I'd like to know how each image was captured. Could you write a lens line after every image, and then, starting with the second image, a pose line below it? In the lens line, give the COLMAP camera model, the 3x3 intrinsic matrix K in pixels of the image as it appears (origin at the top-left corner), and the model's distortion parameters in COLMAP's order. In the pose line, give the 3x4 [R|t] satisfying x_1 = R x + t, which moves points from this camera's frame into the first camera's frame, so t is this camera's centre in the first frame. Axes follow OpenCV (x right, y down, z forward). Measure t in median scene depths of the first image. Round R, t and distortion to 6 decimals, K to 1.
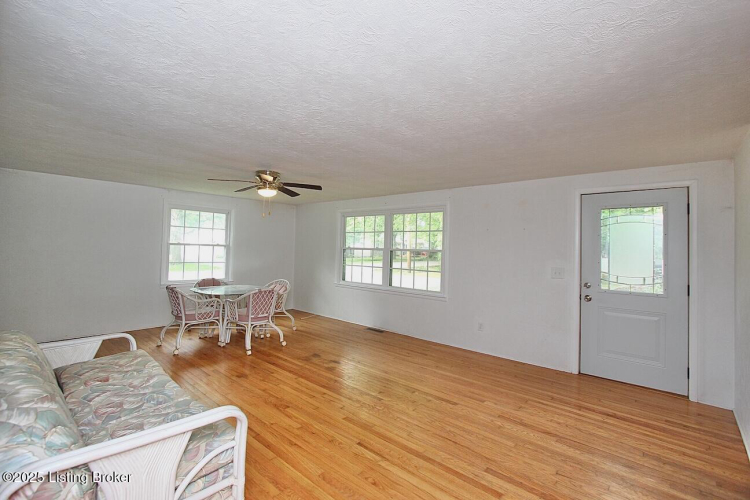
lens RADIAL K [[344.6, 0, 372.9], [0, 344.6, 244.3], [0, 0, 1]] dist [-0.011572, 0.000296]
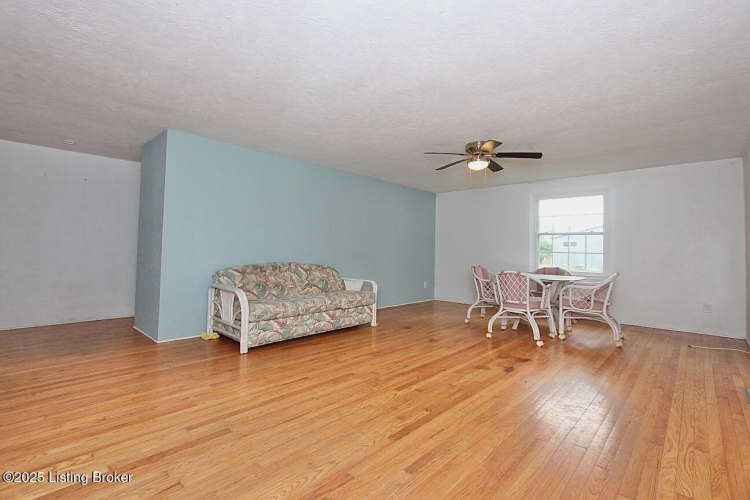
lens RADIAL K [[344.6, 0, 367.4], [0, 344.6, 249.9], [0, 0, 1]] dist [-0.011572, 0.000296]
pose [[-0.034152, -0.027520, -0.999038, 0.723771], [-0.014028, 0.999536, -0.027054, 0.129979], [0.999318, 0.013091, -0.034522, 0.827743]]
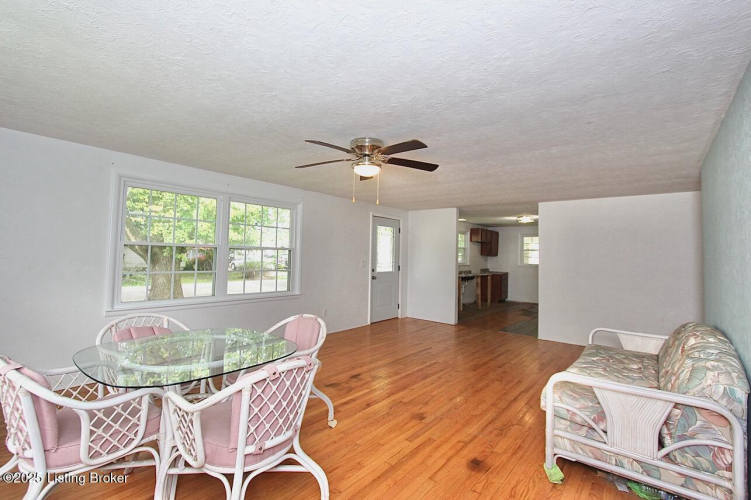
lens RADIAL K [[345.1, 0, 371.5], [0, 345.1, 252.3], [0, 0, 1]] dist [-0.011572, 0.000296]
pose [[-0.040862, -0.014745, 0.999056, -1.137923], [-0.030619, 0.999440, 0.013499, 0.010024], [-0.998696, -0.030039, -0.041291, 1.150559]]
